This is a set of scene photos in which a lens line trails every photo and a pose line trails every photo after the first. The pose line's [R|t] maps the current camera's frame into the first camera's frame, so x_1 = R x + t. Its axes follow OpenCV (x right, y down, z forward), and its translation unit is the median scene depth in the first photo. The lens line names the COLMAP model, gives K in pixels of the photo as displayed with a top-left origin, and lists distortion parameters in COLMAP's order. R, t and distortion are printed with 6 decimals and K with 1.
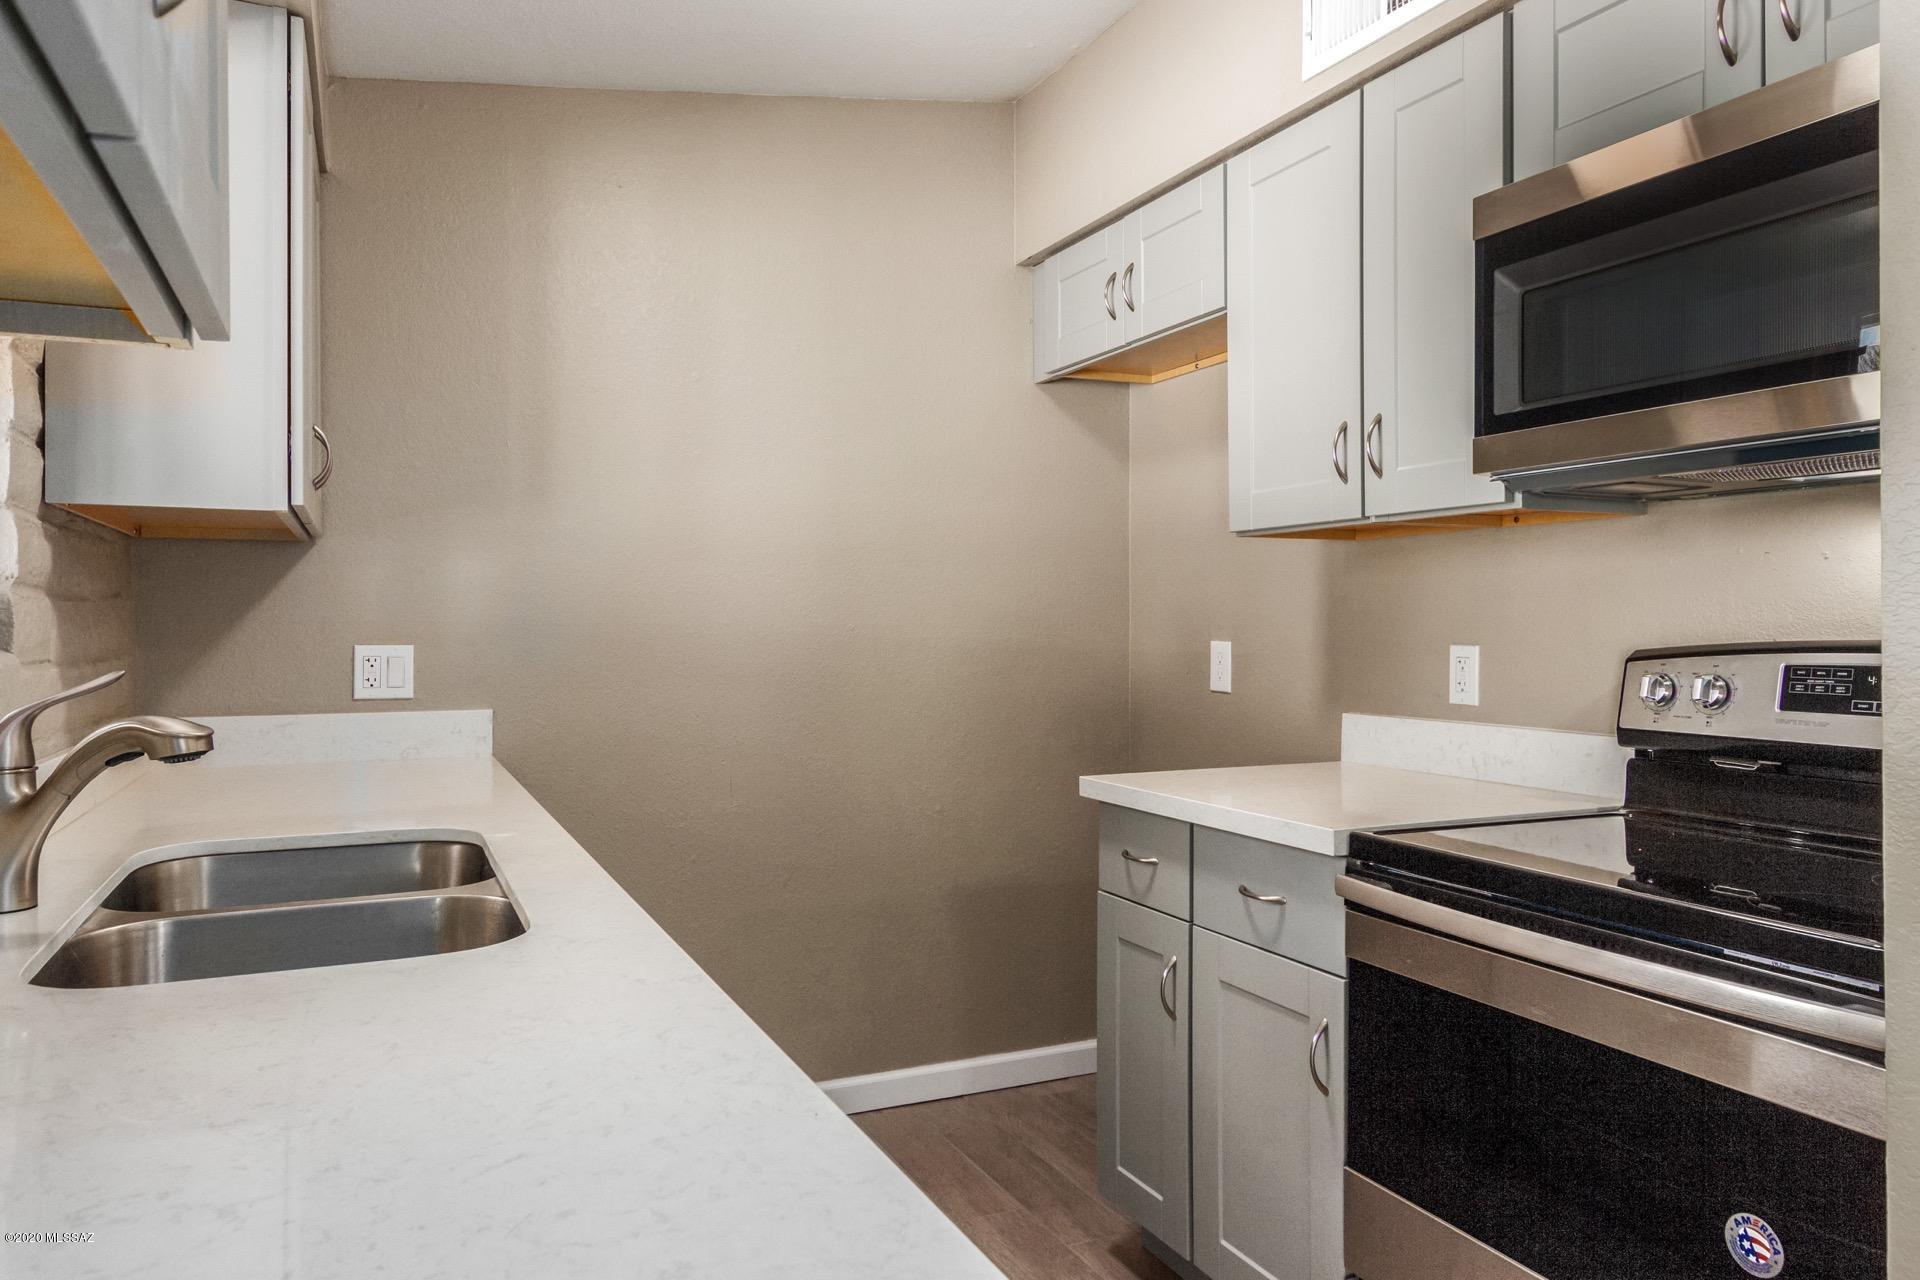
lens RADIAL K [[1256.6, 0, 959.8], [0, 1256.6, 633.8], [0, 0, 1]] dist [-0.002218, -0.000300]
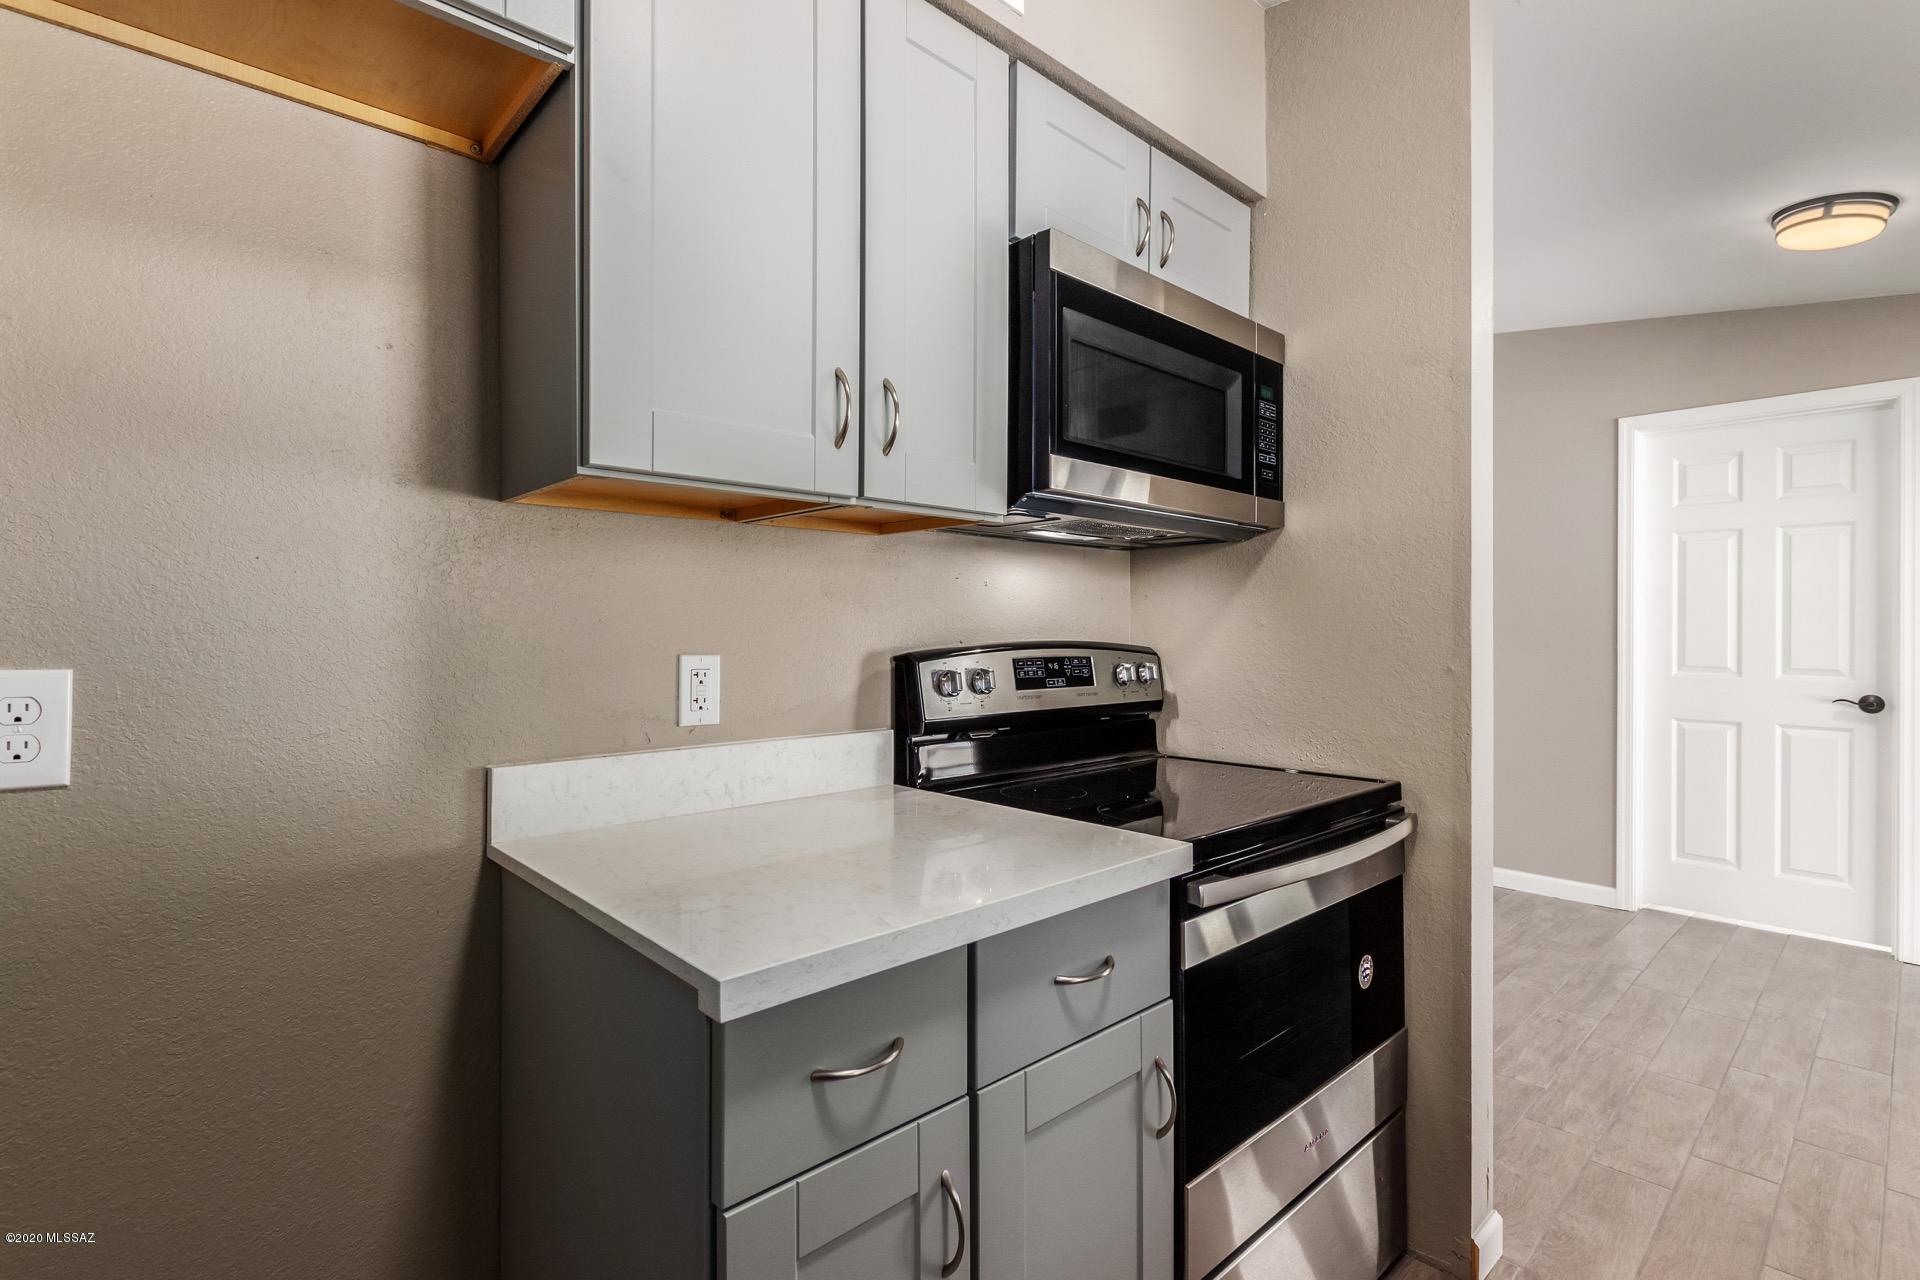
lens RADIAL K [[883.8, 0, 957.6], [0, 883.8, 632.9], [0, 0, 1]] dist [-0.000740, -0.000702]
pose [[-0.297289, -0.000554, 0.954787, -0.235003], [0.007844, 0.999965, 0.003023, -0.006702], [-0.954755, 0.008388, -0.297274, 1.085358]]
